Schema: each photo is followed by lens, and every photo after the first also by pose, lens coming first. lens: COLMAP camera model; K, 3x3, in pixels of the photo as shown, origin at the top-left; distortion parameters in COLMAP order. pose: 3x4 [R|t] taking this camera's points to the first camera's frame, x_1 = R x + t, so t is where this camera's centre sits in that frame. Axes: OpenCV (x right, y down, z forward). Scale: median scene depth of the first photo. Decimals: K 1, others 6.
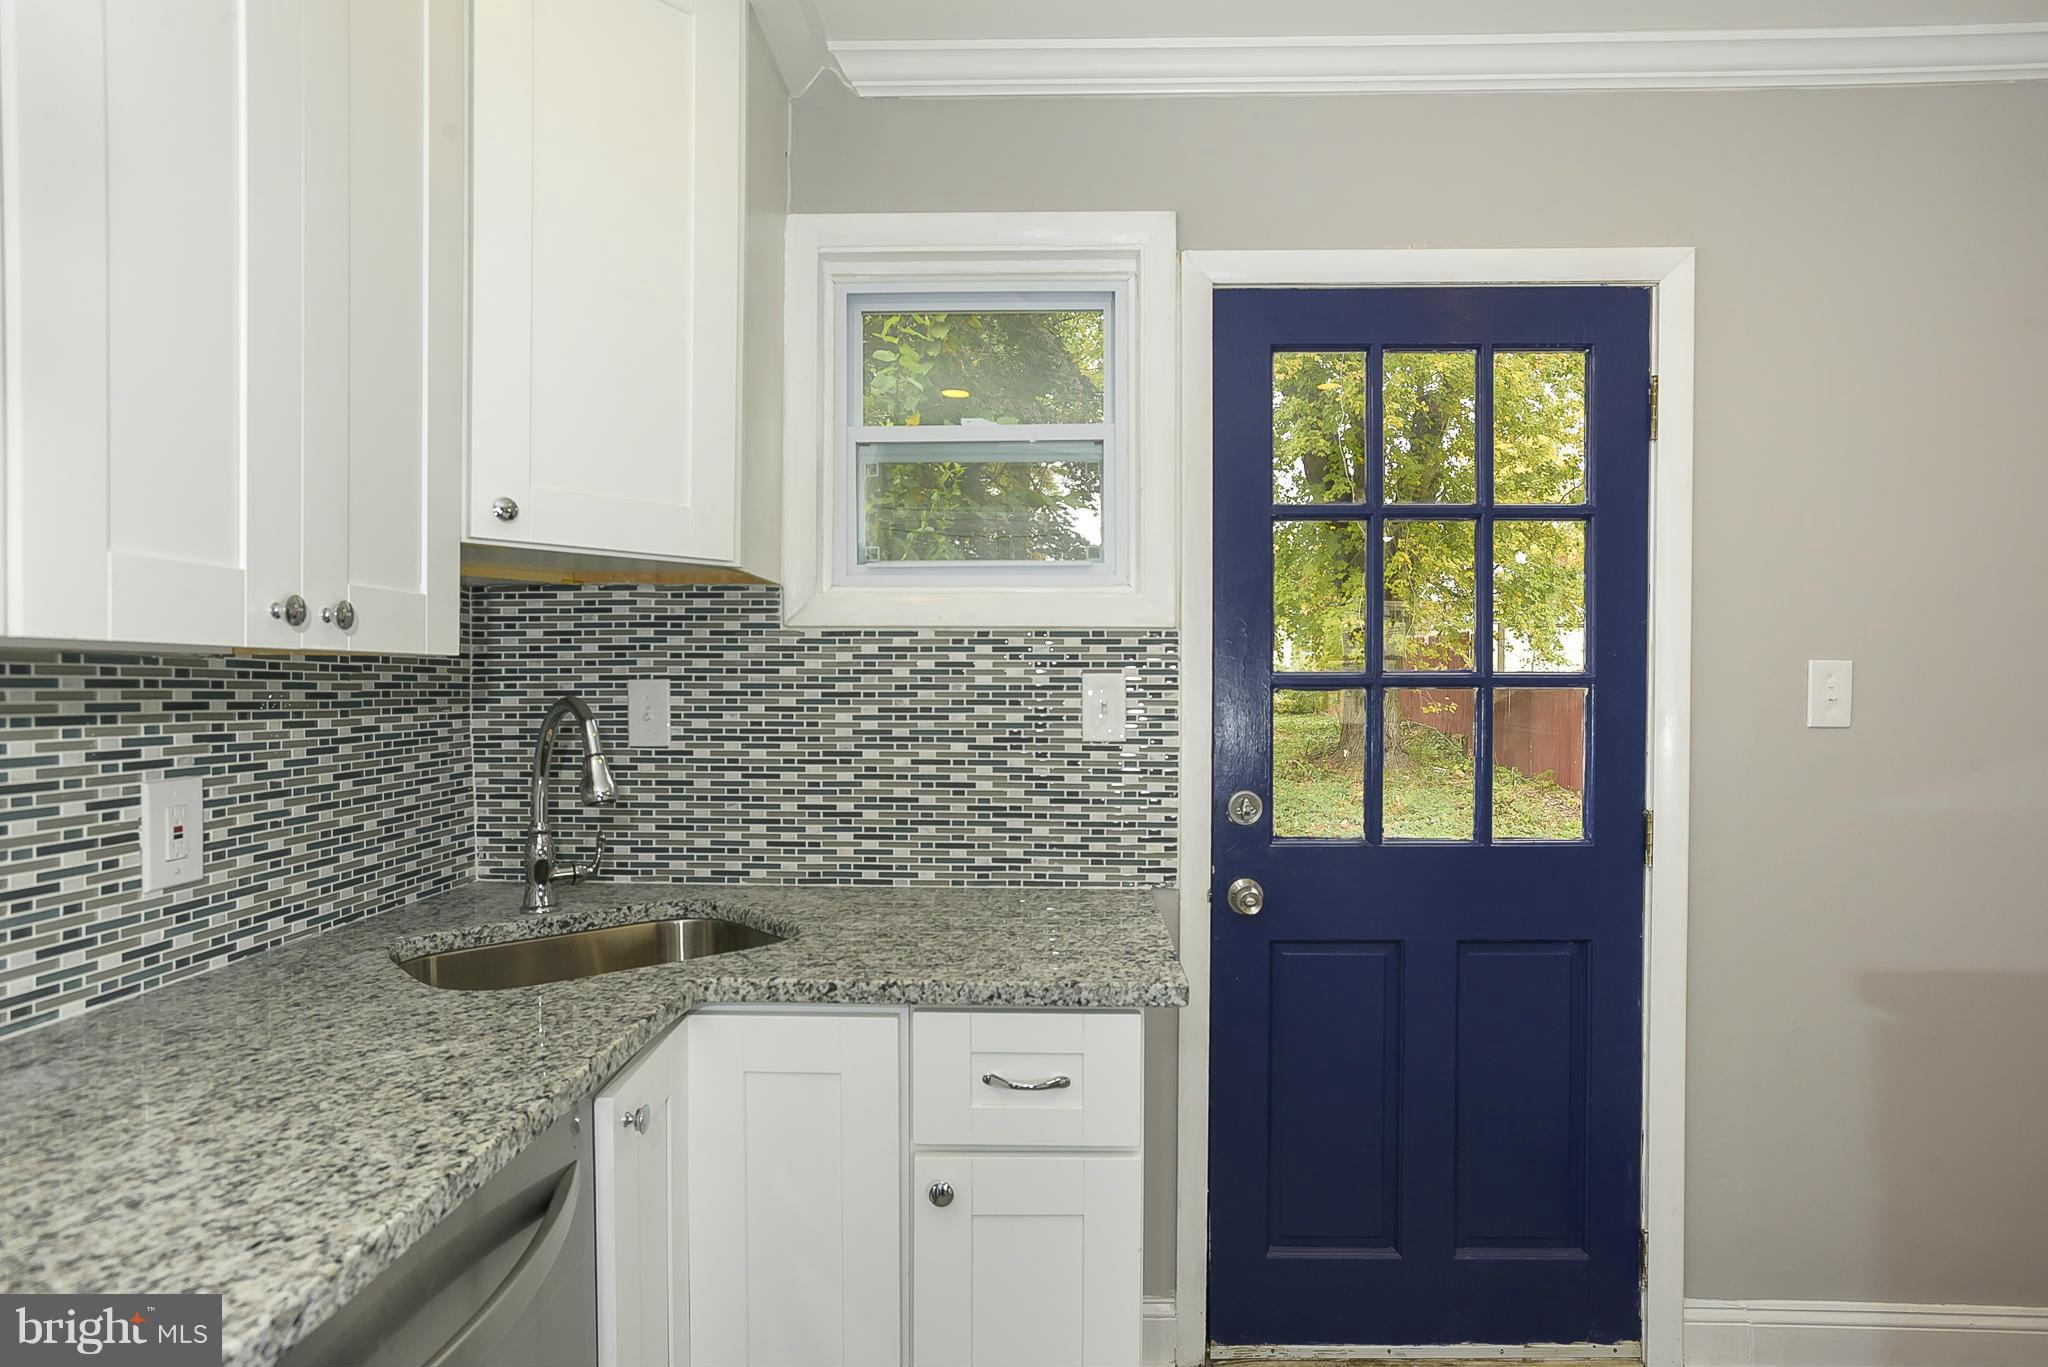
lens RADIAL K [[1190.6, 0, 1138.5], [0, 1190.6, 698.6], [0, 0, 1]] dist [-0.044746, 0.038045]
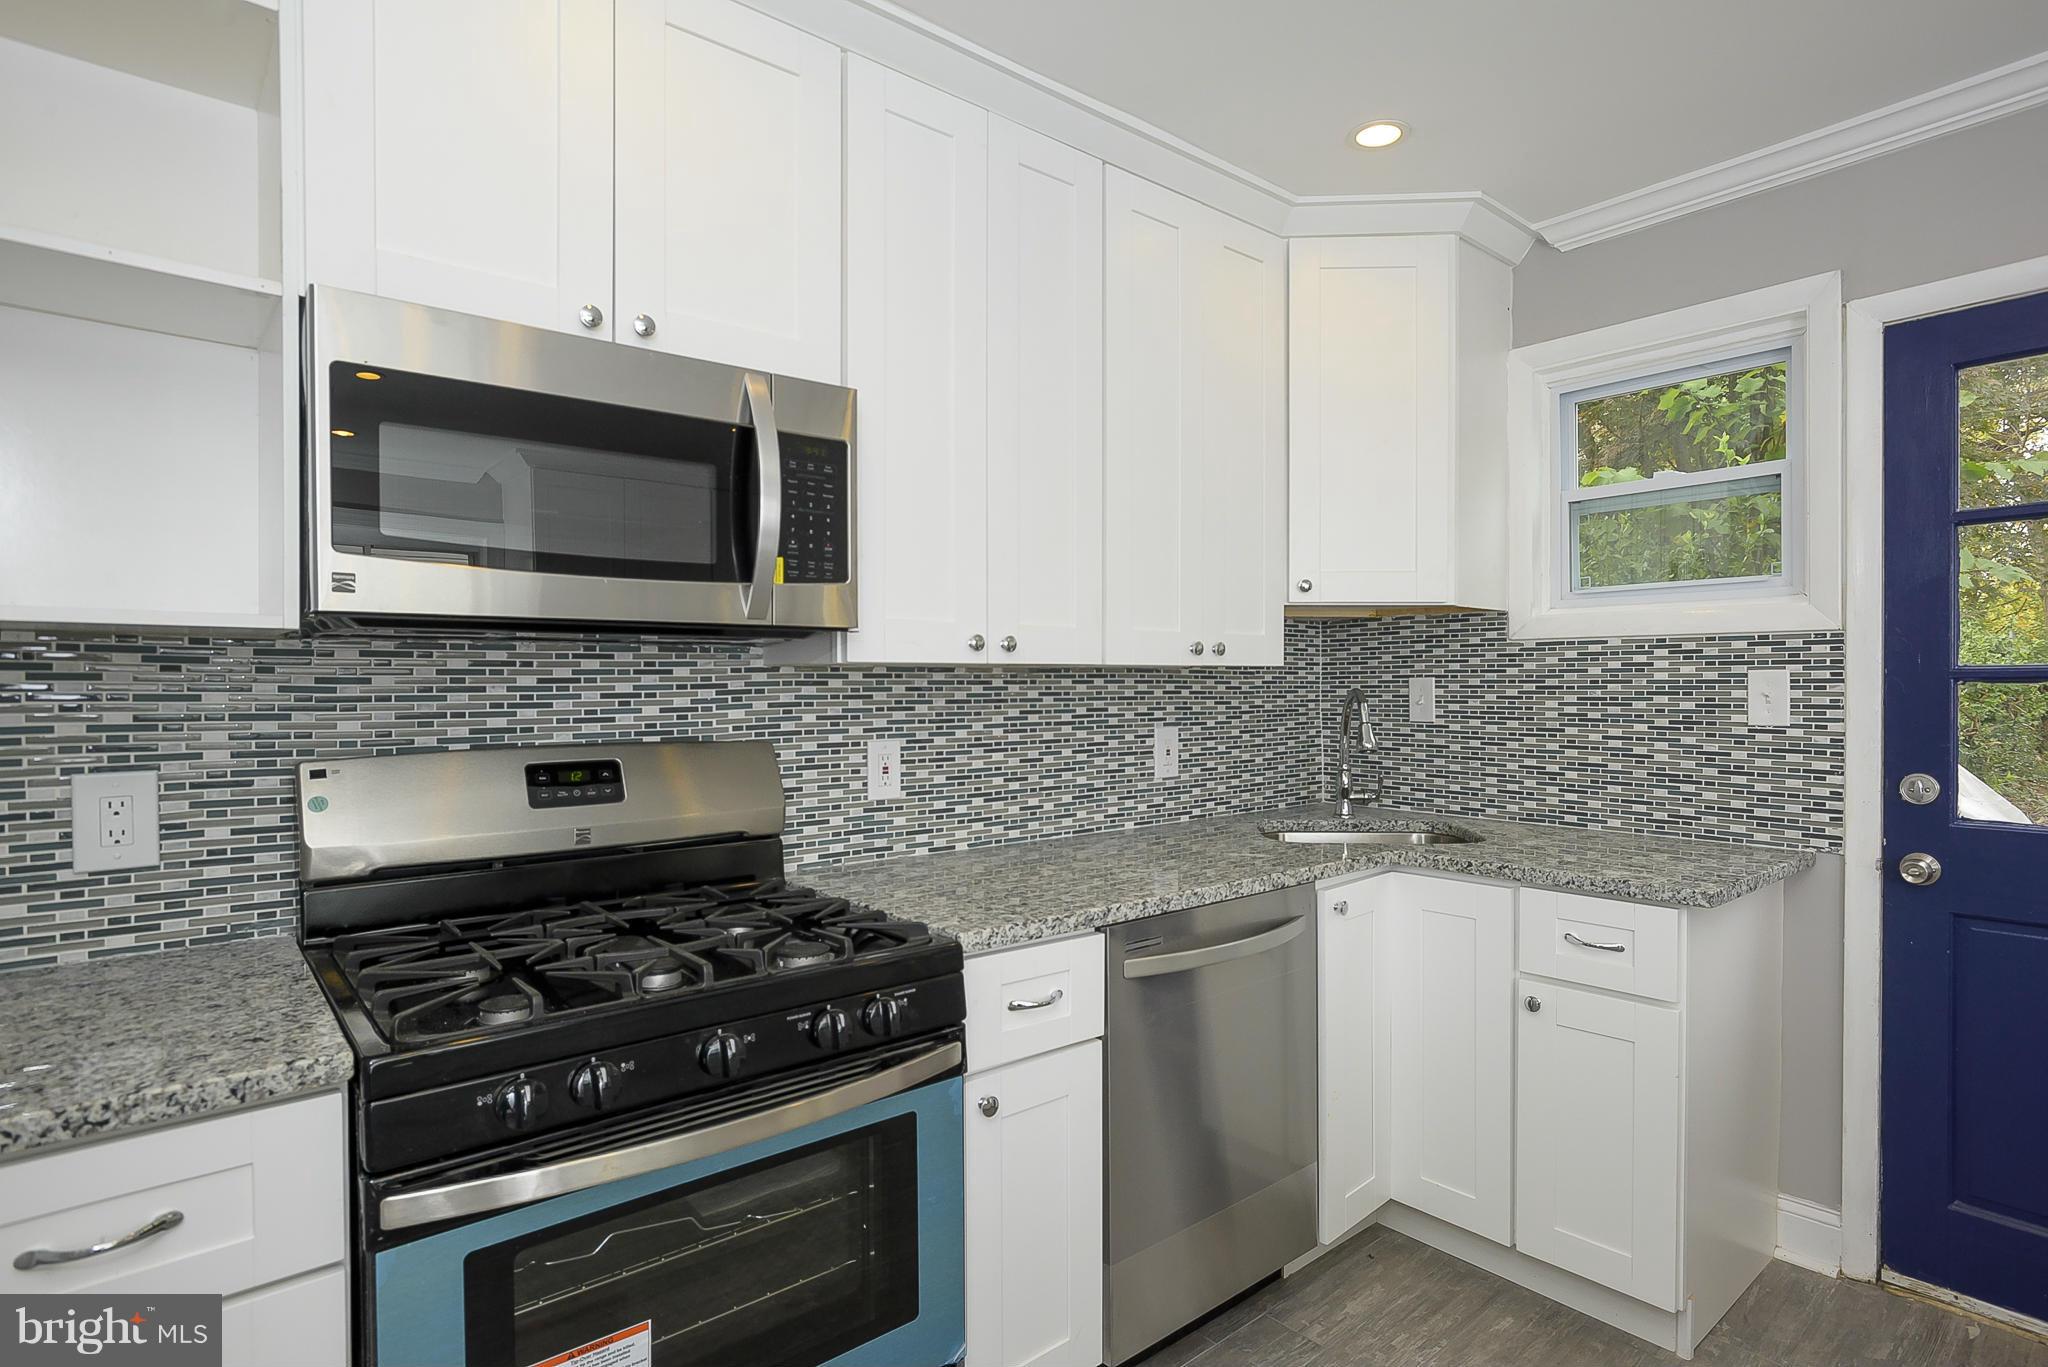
lens RADIAL K [[1083.1, 0, 1028.4], [0, 1083.1, 697.2], [0, 0, 1]] dist [-0.029534, 0.030641]
pose [[0.648645, 0.005289, -0.761073, 0.315490], [-0.003507, 0.999986, 0.003960, 0.005200], [0.761083, 0.000100, 0.648654, -0.285545]]
